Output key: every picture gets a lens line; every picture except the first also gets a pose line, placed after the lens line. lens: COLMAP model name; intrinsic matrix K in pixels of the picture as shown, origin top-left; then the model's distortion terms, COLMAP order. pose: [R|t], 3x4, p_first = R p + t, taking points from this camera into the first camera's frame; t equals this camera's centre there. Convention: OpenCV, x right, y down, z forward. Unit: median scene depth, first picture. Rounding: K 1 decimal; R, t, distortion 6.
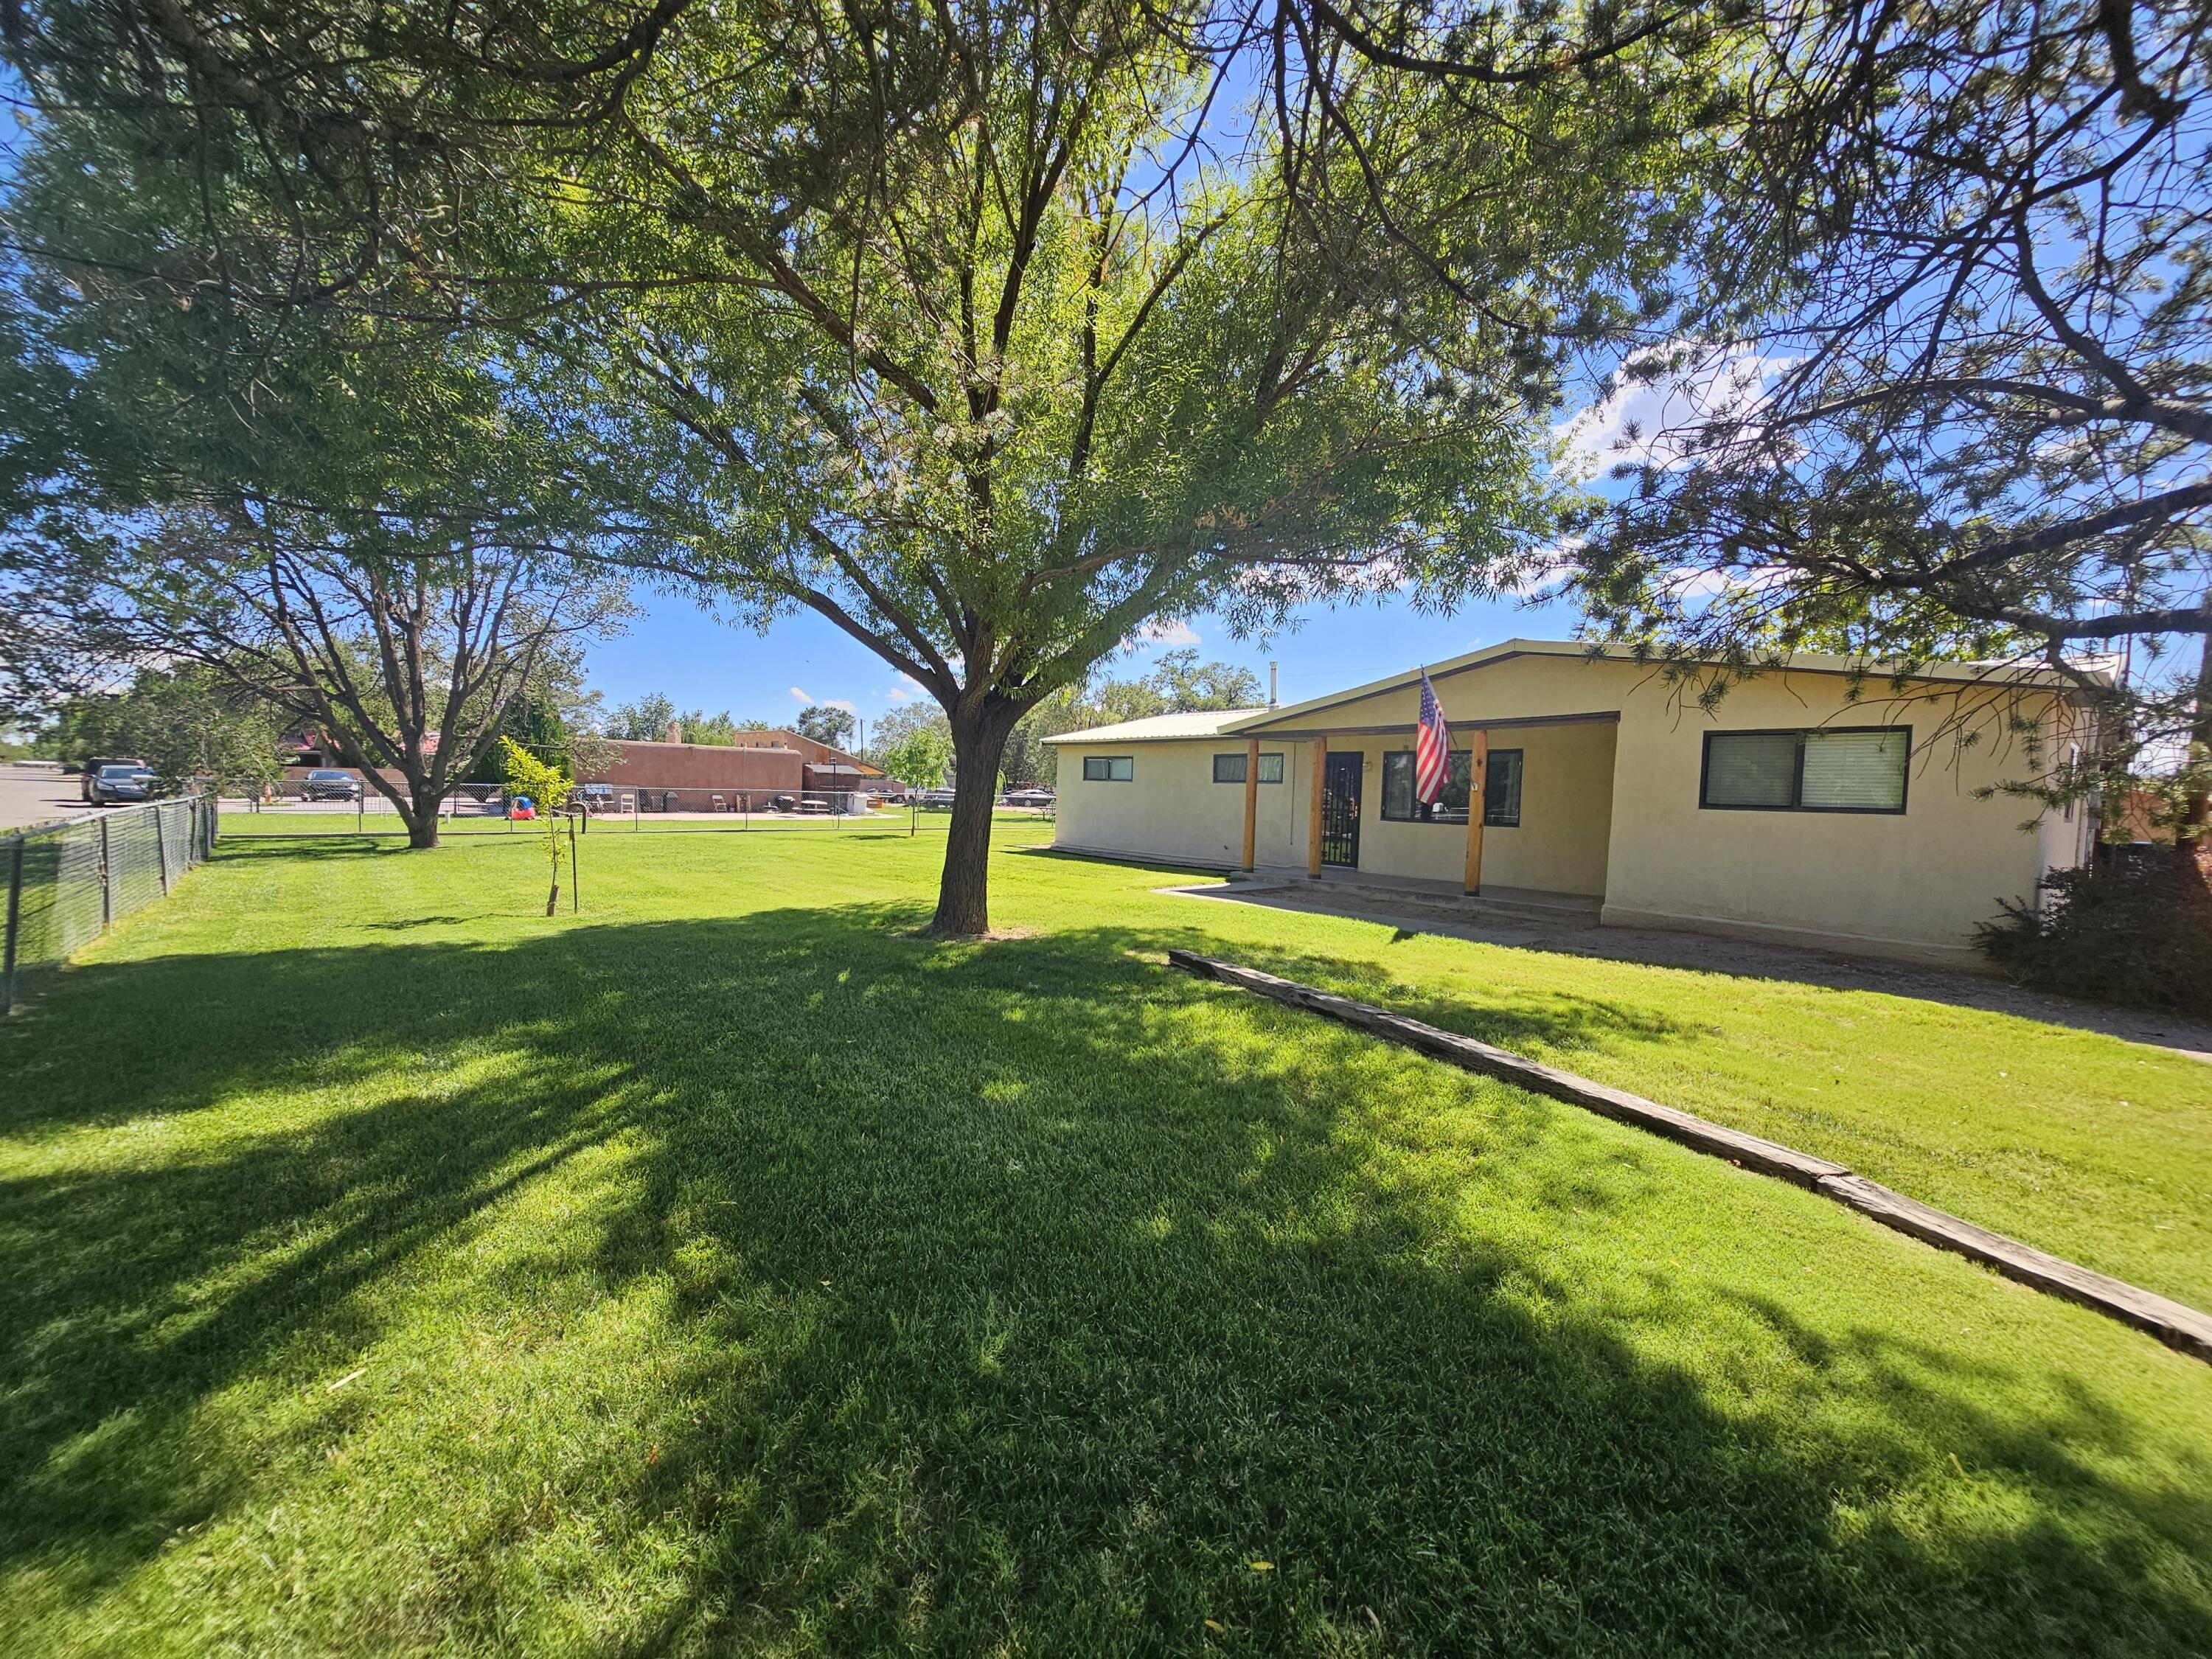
lens RADIAL K [[898.1, 0, 1100.5], [0, 898.1, 838.4], [0, 0, 1]] dist [-0.000580, -0.000740]
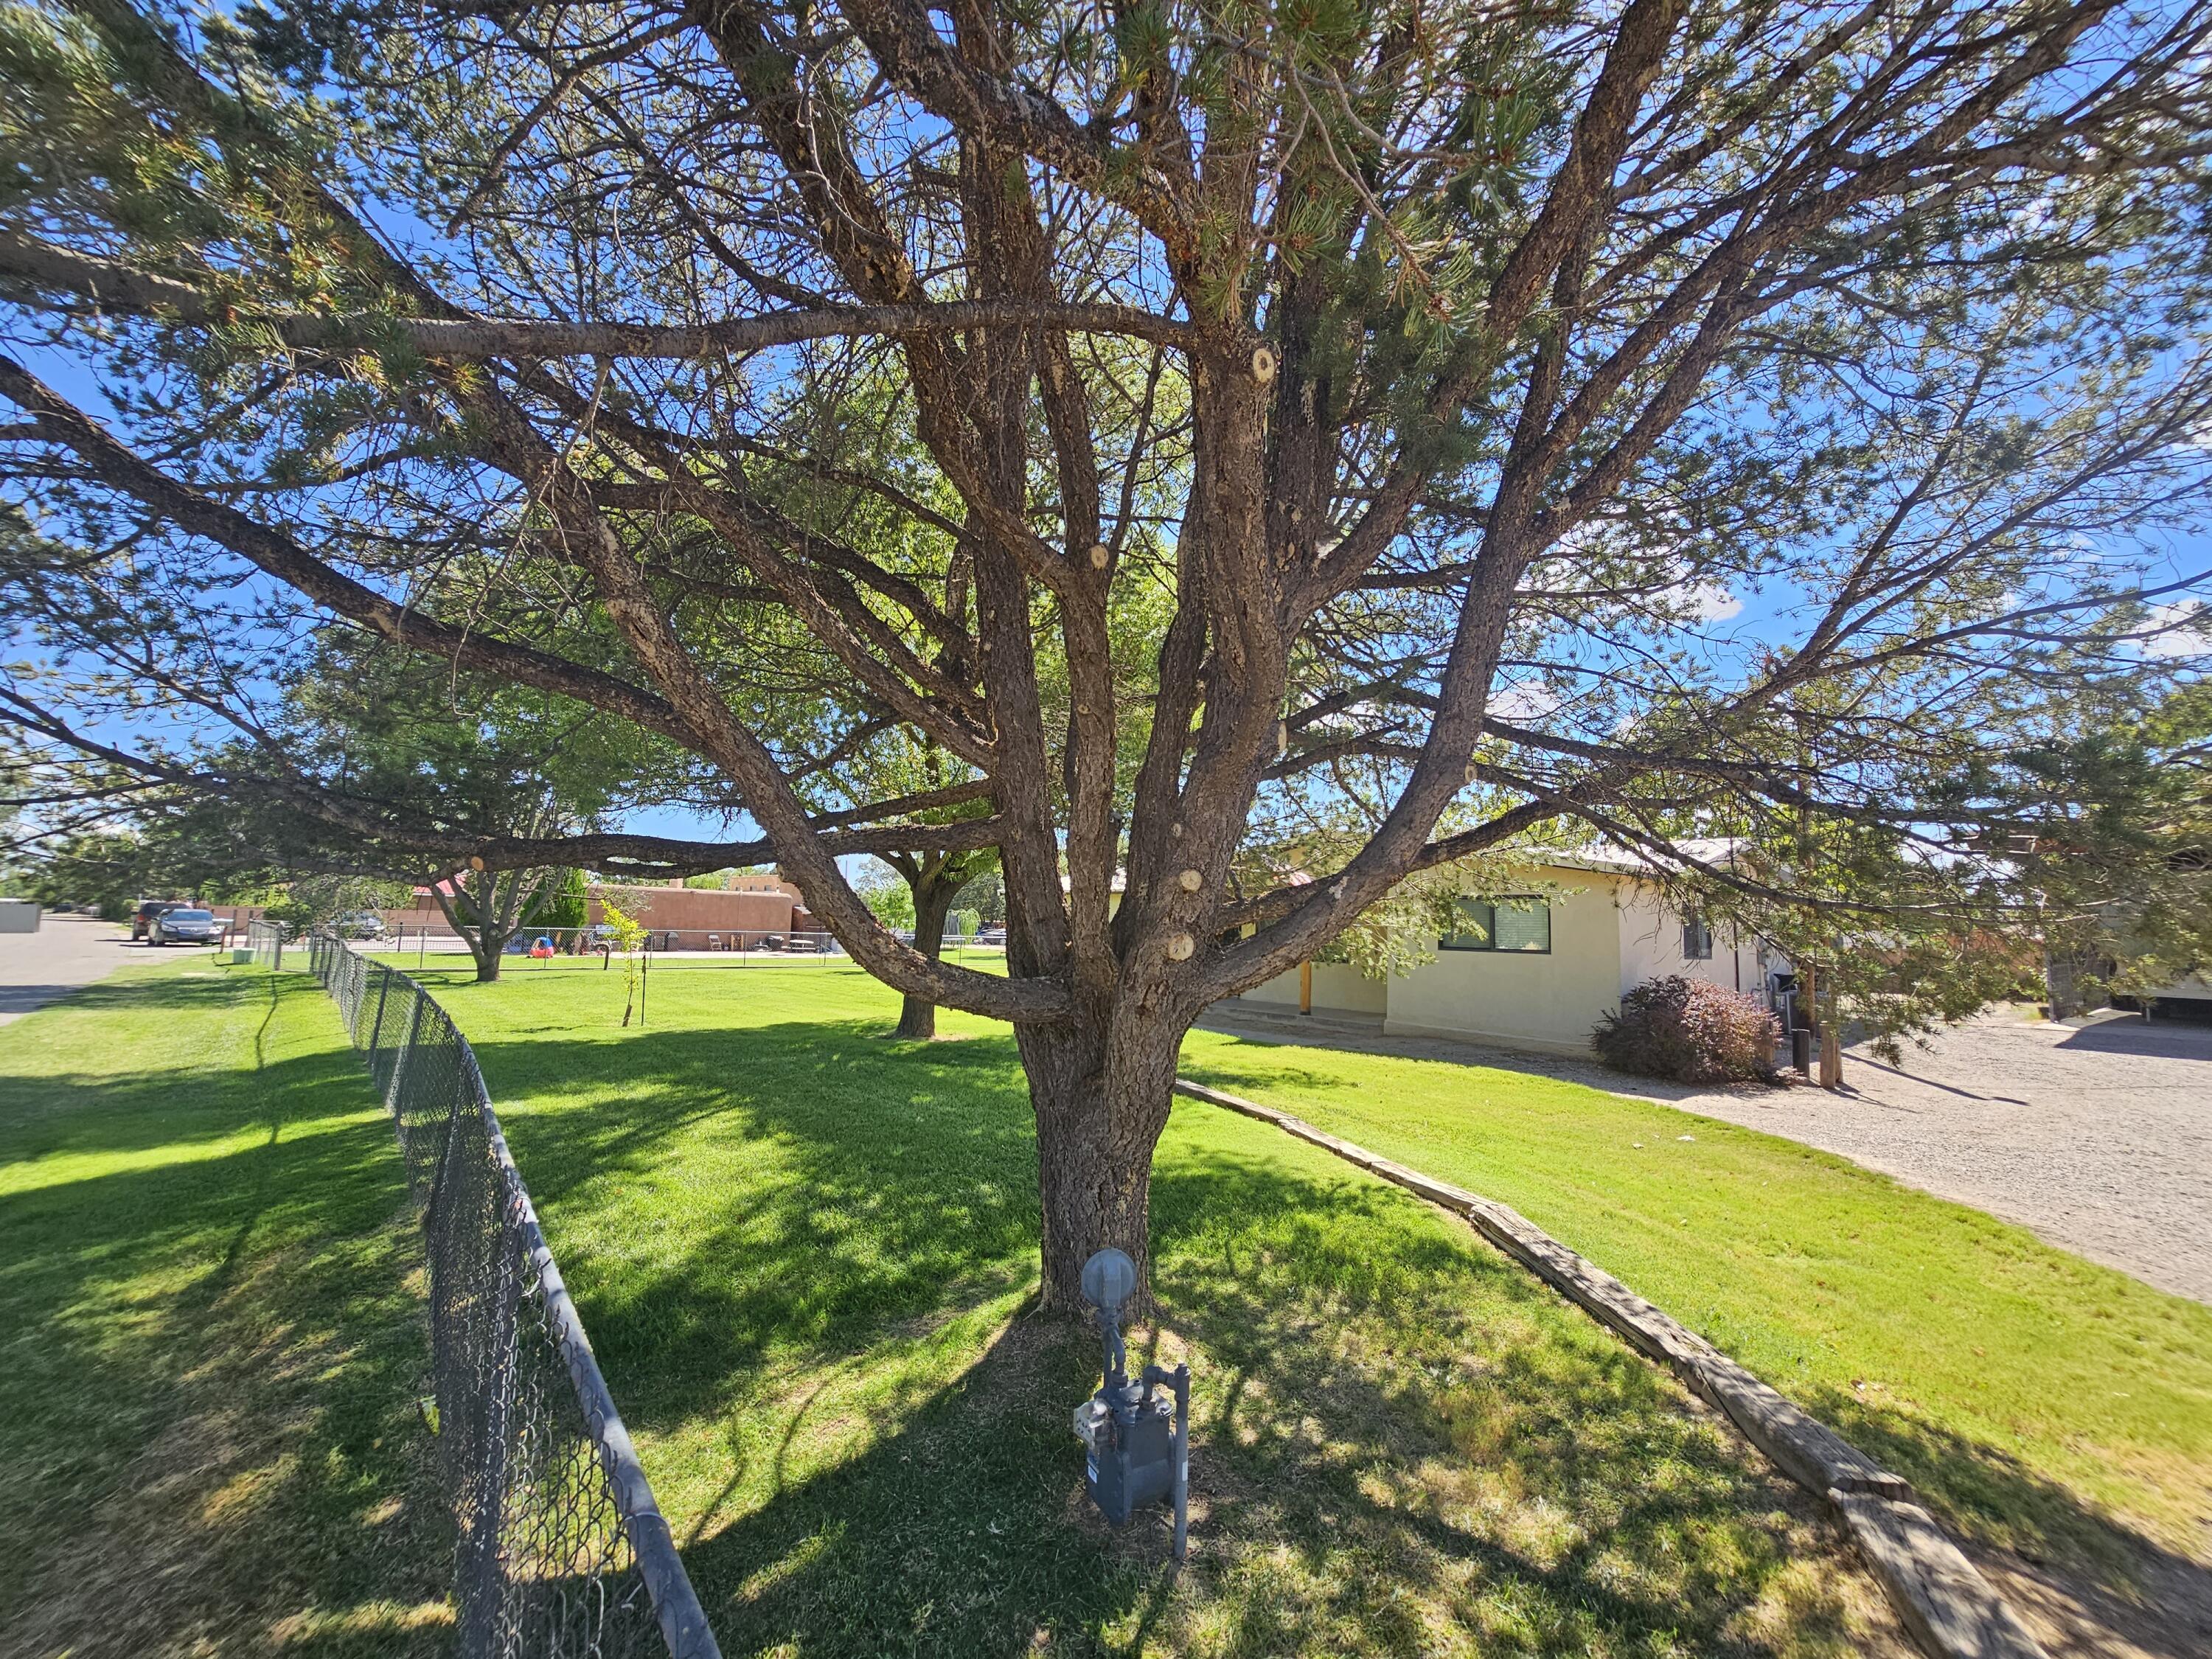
lens RADIAL K [[898.1, 0, 1097.4], [0, 898.1, 839.6], [0, 0, 1]] dist [-0.000580, -0.000740]
pose [[0.999898, 0.001204, 0.014237, 0.157136], [0.000954, 0.988588, -0.150642, 0.012412], [-0.014256, 0.150641, 0.988486, -0.649394]]
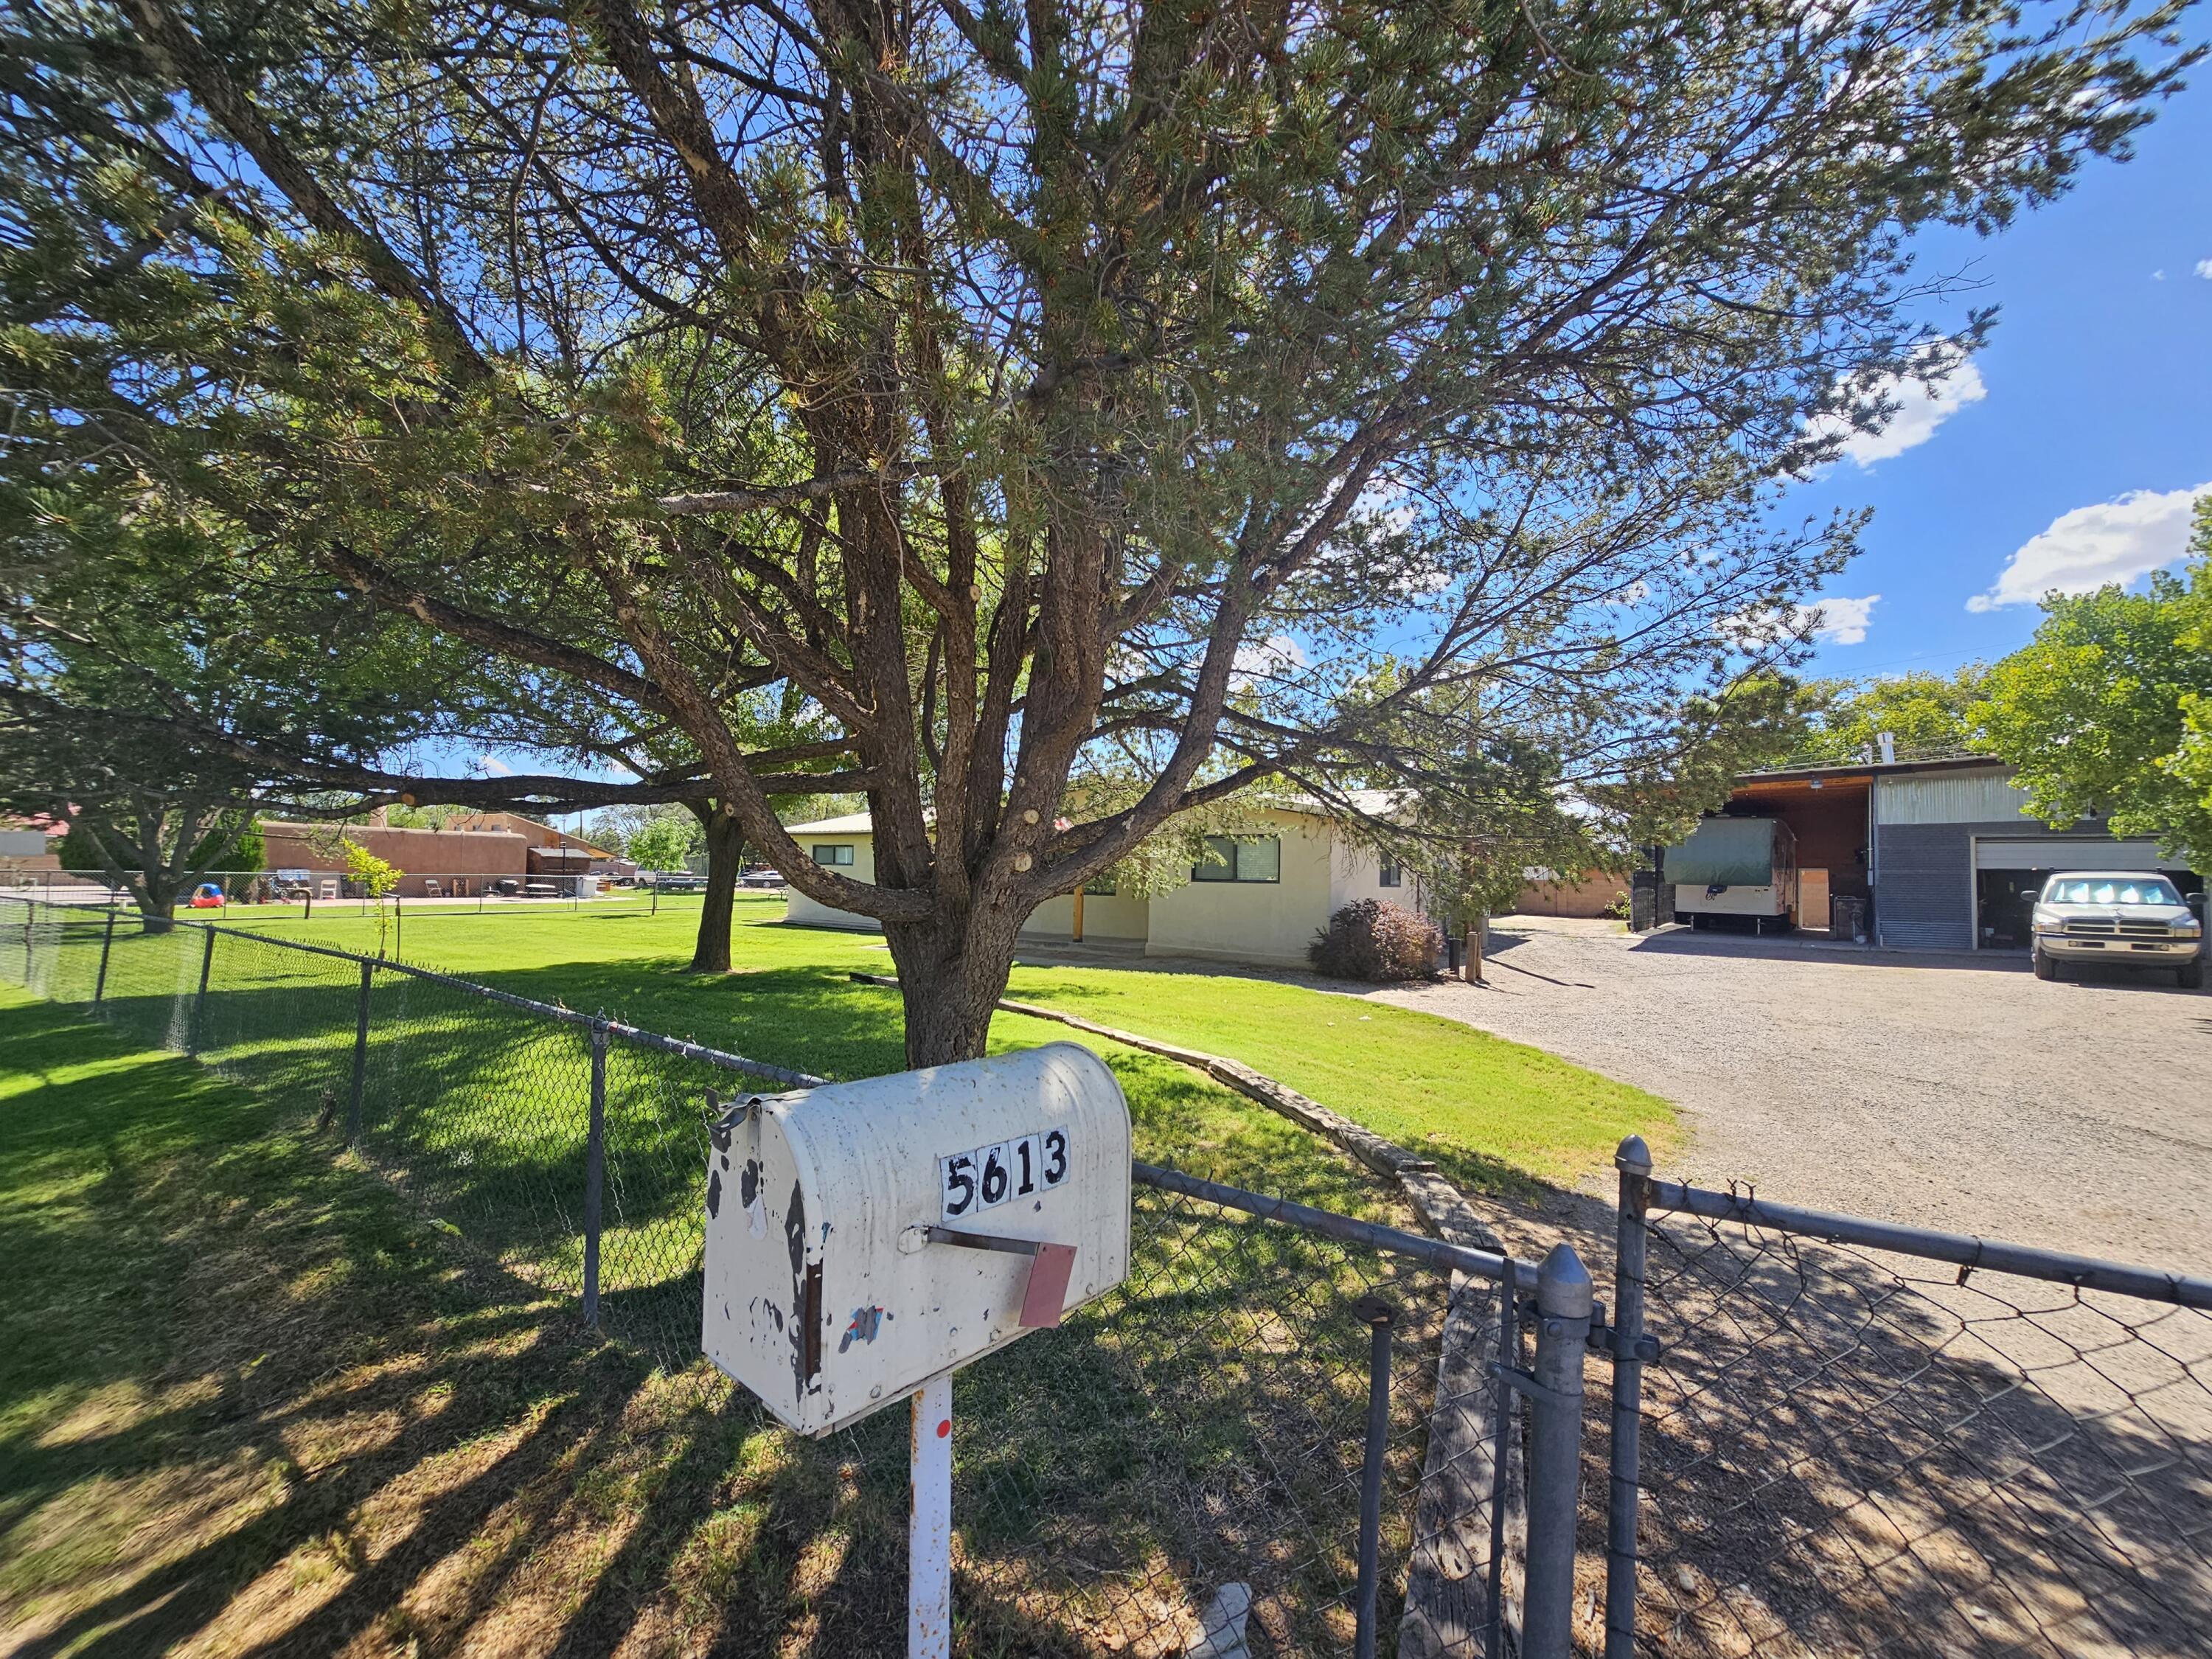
lens RADIAL K [[898.1, 0, 1093.1], [0, 898.1, 850.2], [0, 0, 1]] dist [-0.000580, -0.000740]
pose [[0.964839, -0.002689, 0.262827, 0.087610], [0.022302, 0.997179, -0.071670, 0.035217], [-0.261893, 0.075012, 0.962177, -0.827311]]
